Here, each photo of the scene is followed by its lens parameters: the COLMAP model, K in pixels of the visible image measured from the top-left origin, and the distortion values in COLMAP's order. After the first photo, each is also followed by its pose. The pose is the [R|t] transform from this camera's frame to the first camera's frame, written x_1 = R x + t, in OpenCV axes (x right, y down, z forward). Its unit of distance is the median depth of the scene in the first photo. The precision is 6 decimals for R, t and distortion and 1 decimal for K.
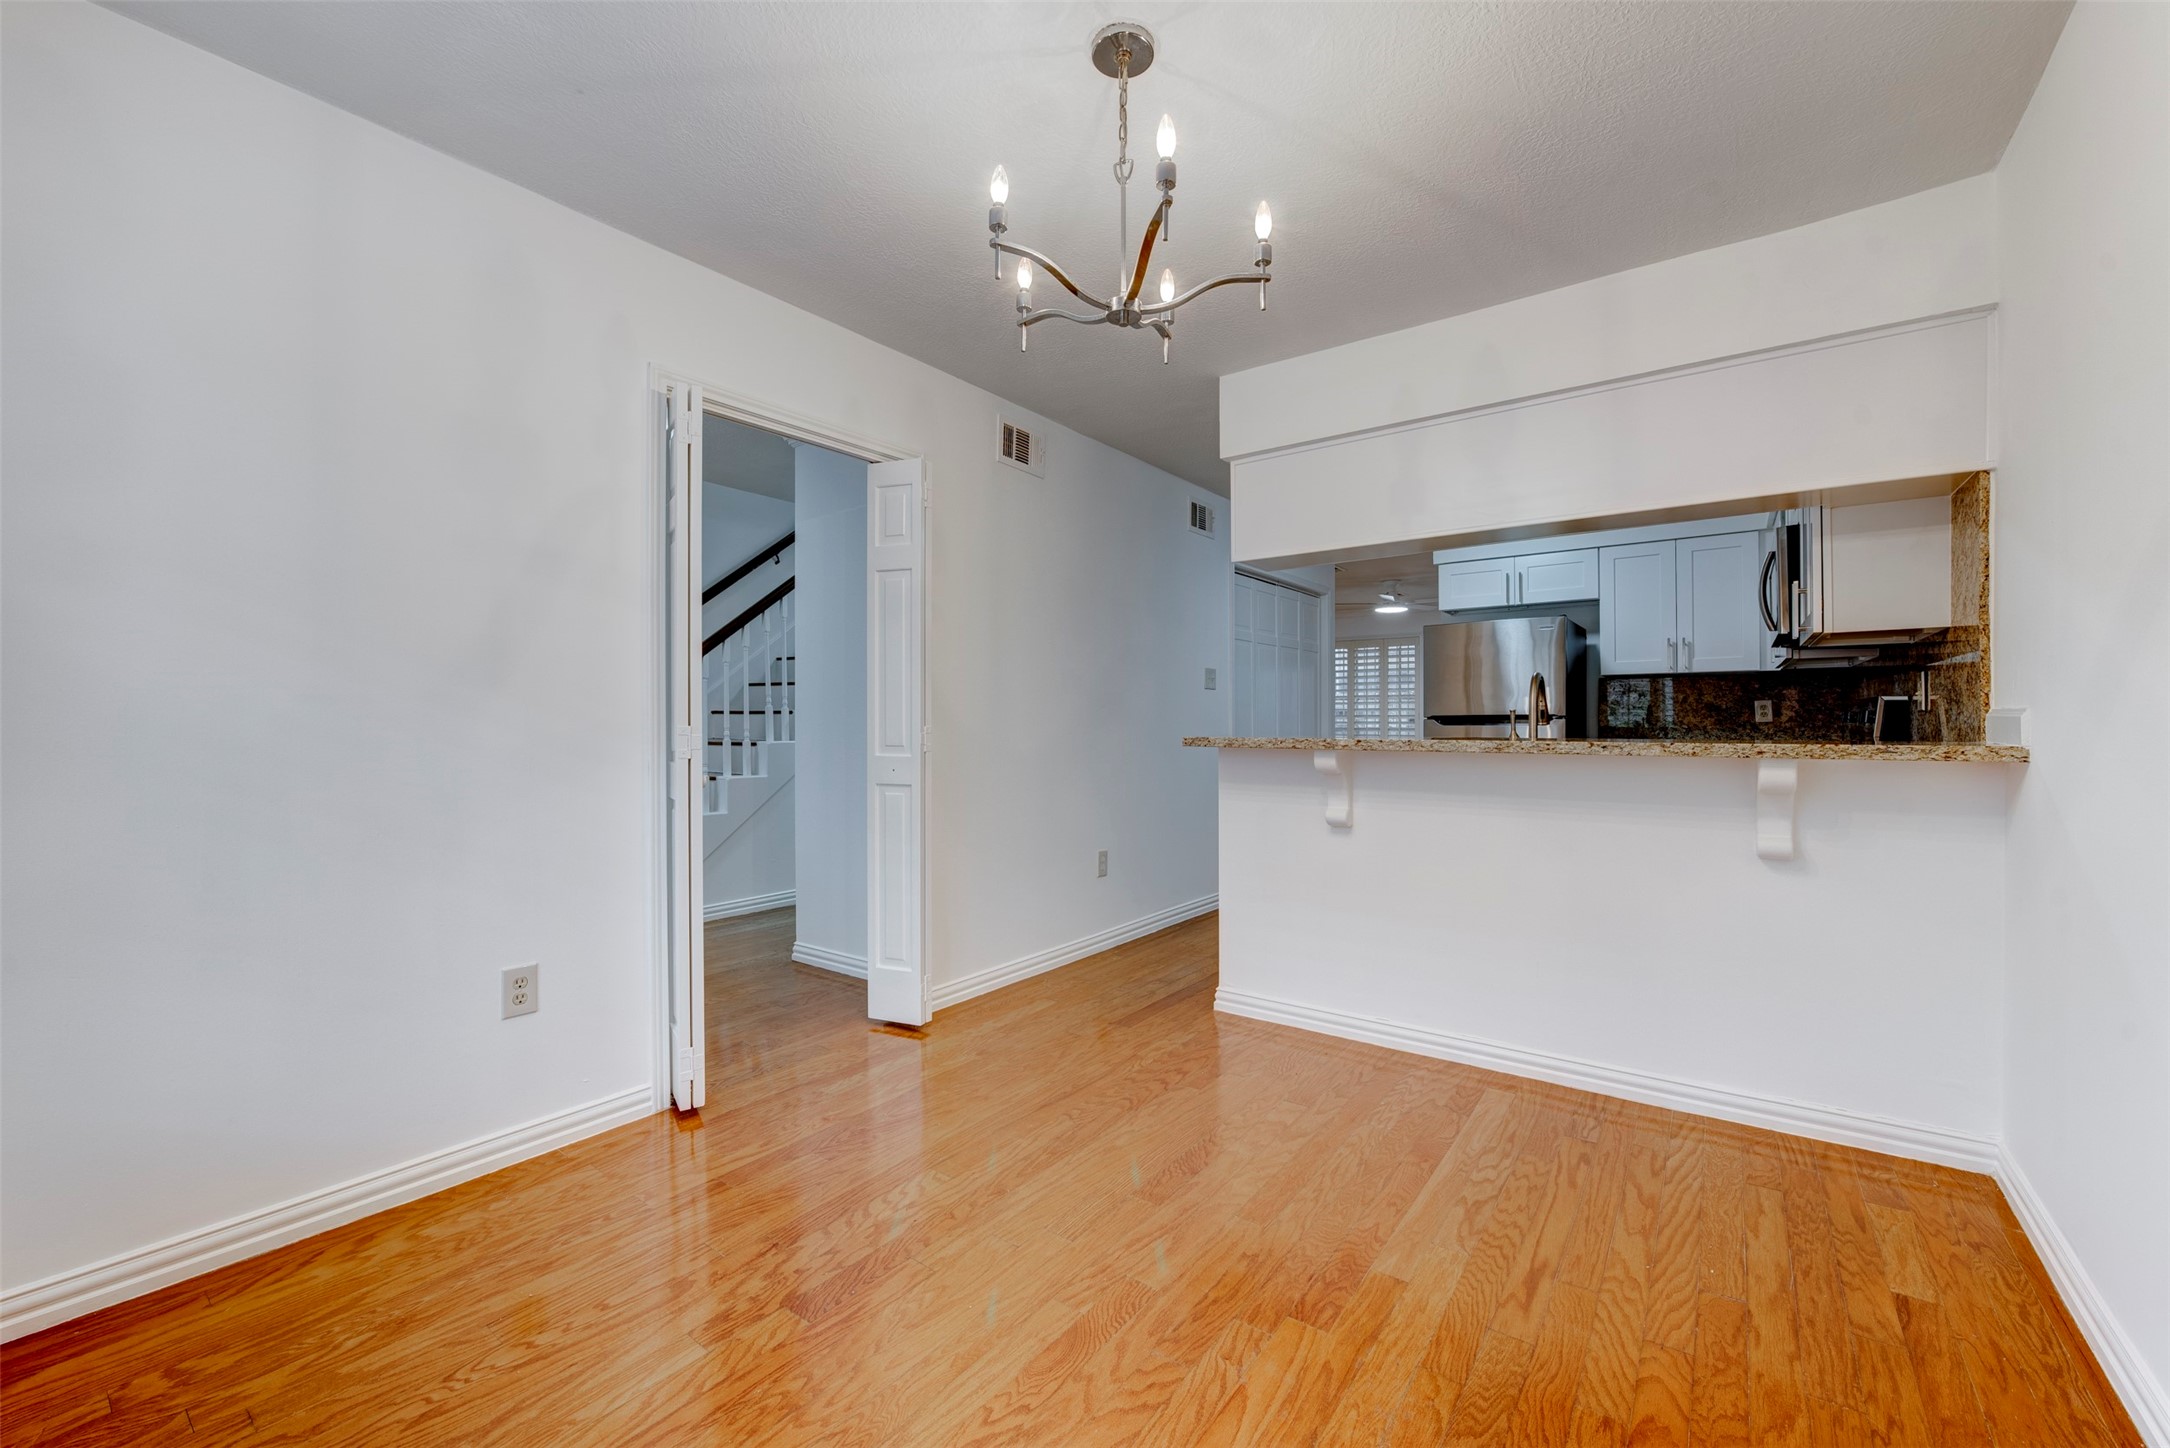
lens RADIAL K [[860.0, 0, 1084.7], [0, 860.0, 720.4], [0, 0, 1]] dist [-0.021707, 0.000049]
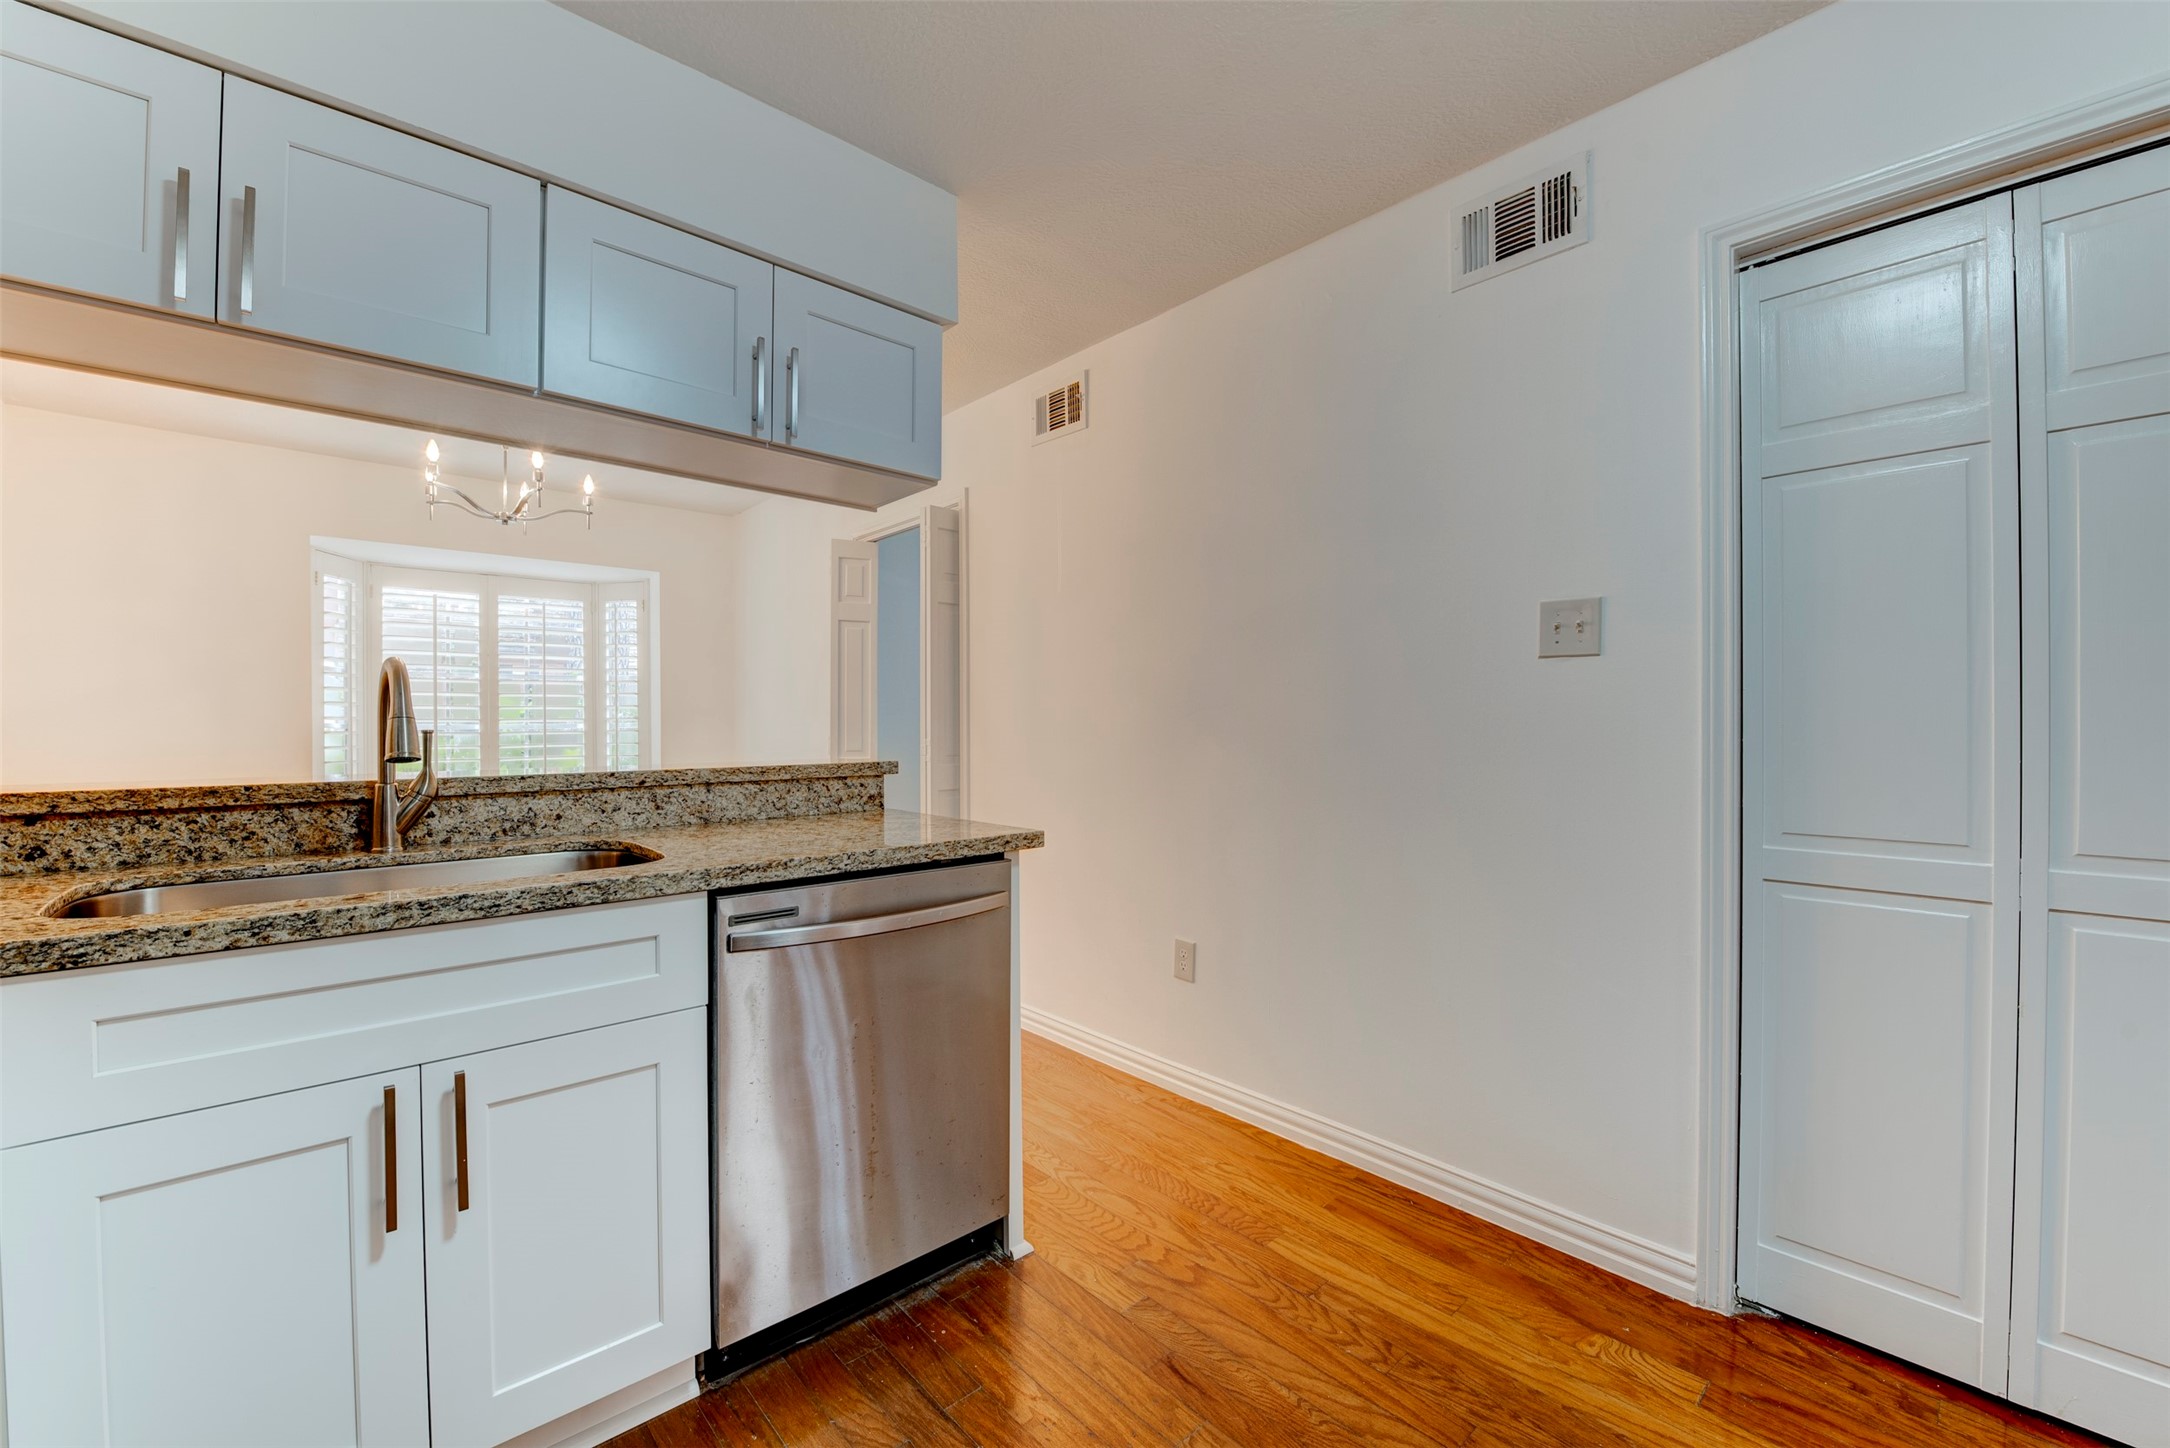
lens RADIAL K [[866.9, 0, 1083.7], [0, 866.9, 725.3], [0, 0, 1]] dist [-0.017273, -0.001017]
pose [[-0.184866, 0.003340, -0.982758, 0.564457], [0.002457, 0.999993, 0.002937, -0.009138], [0.982761, -0.001872, -0.184873, 0.884629]]
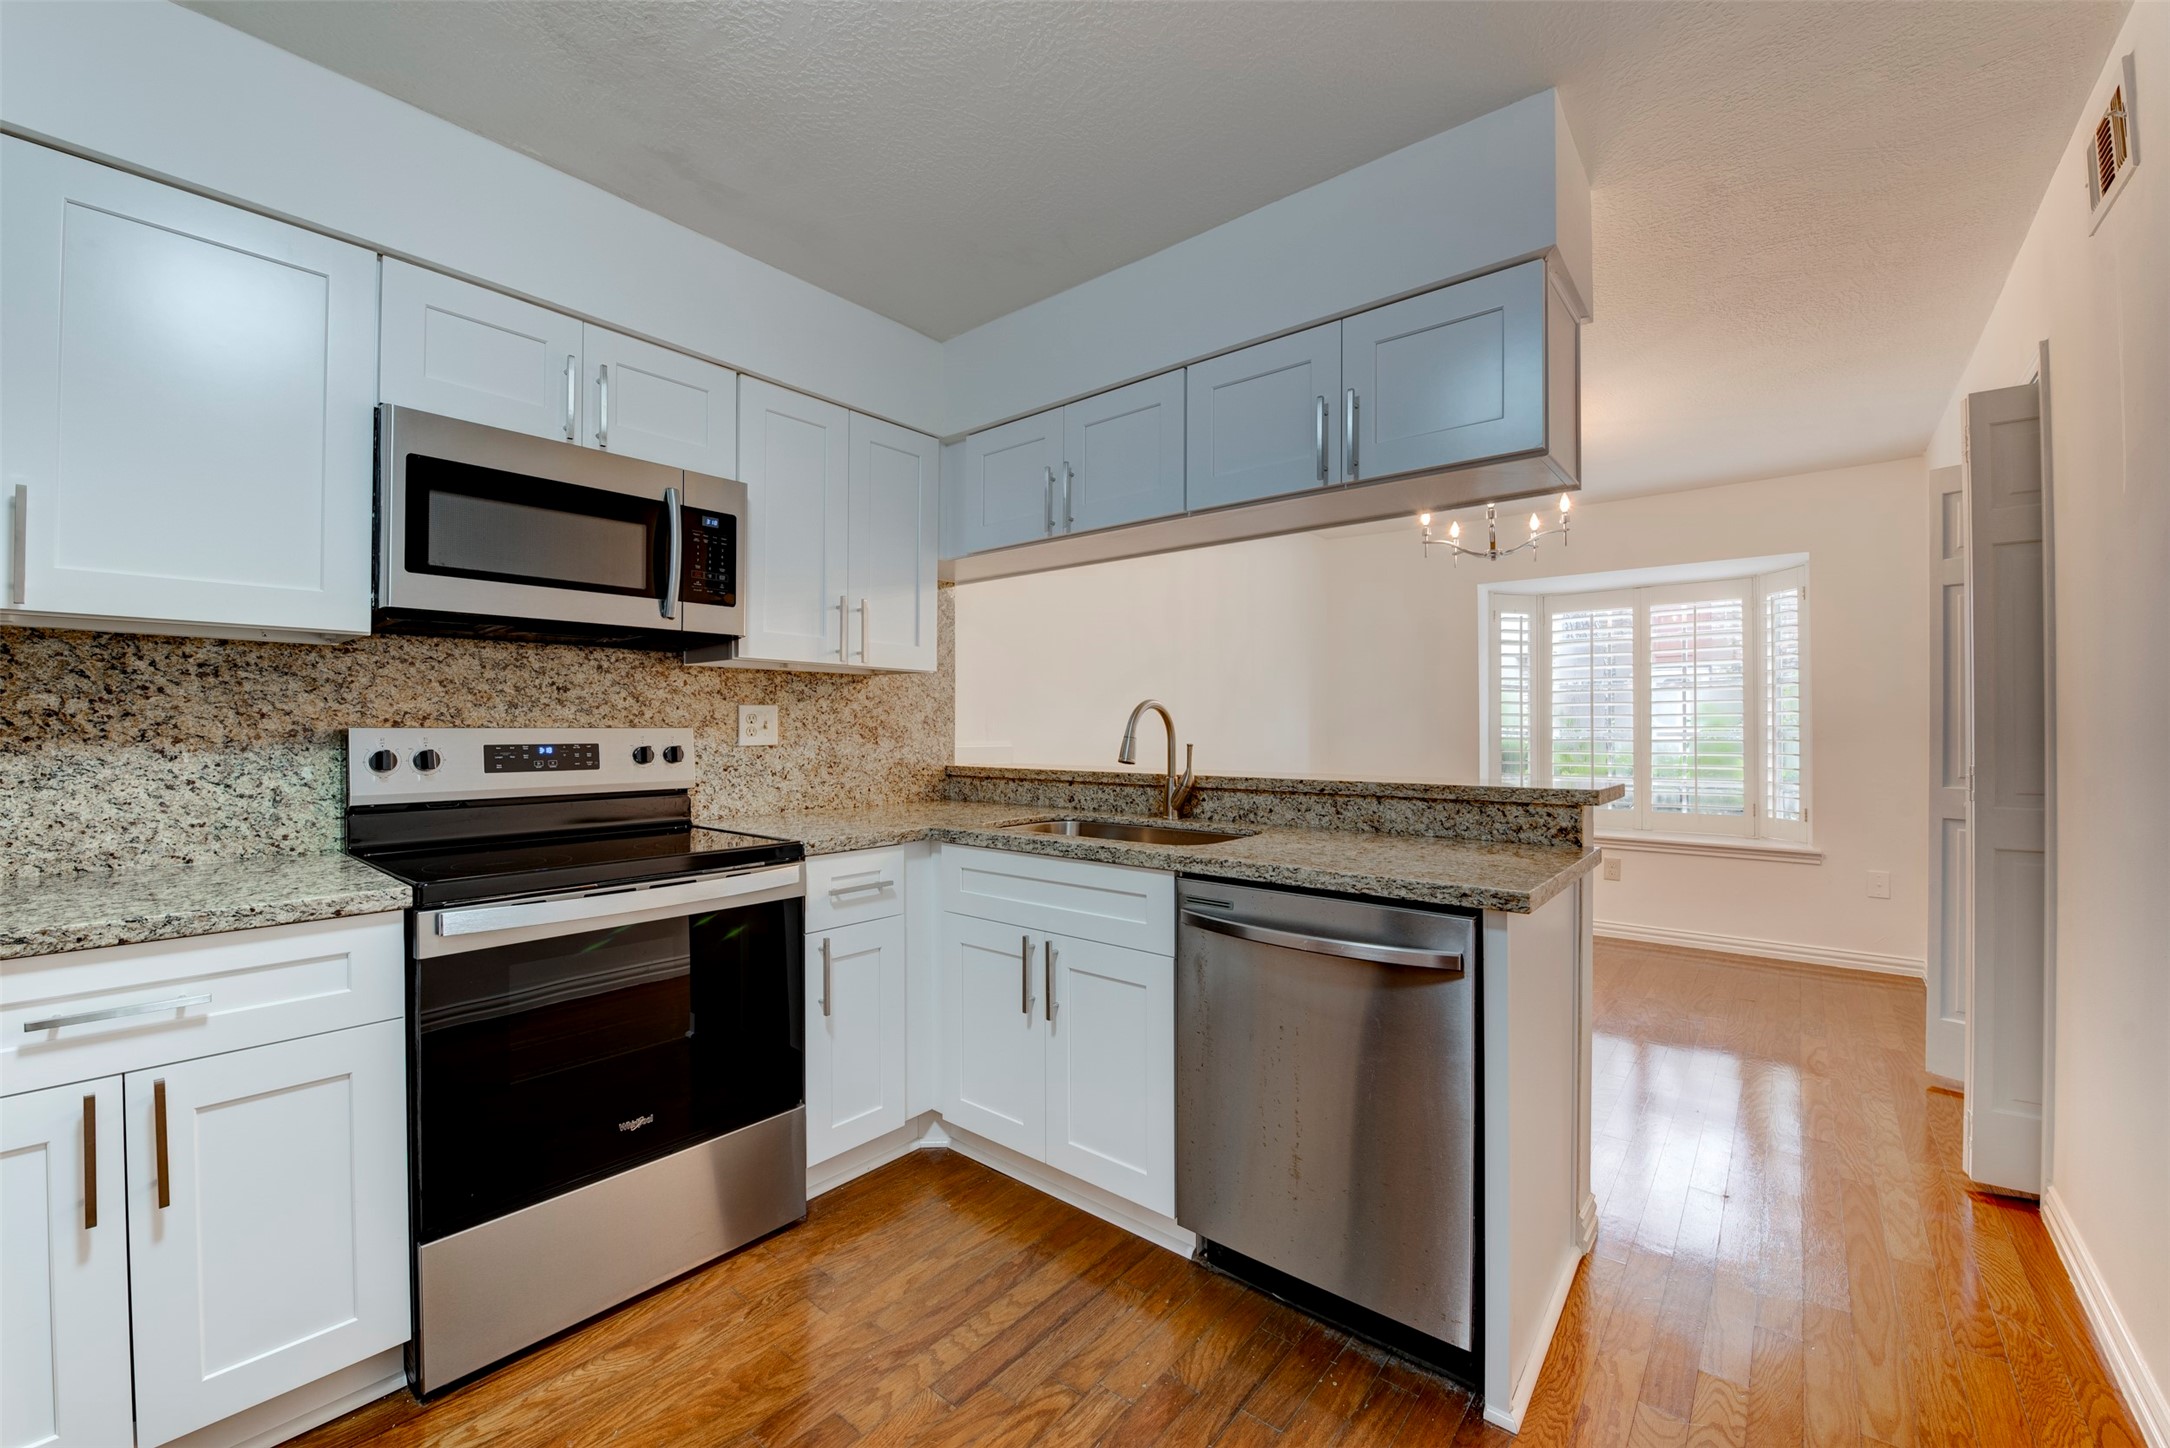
lens RADIAL K [[866.9, 0, 1083.7], [0, 866.9, 725.3], [0, 0, 1]] dist [-0.017273, -0.001017]
pose [[-0.998780, 0.002372, 0.049322, 0.322434], [0.002305, 0.999996, -0.001412, -0.017470], [-0.049325, -0.001296, -0.998782, 1.093935]]
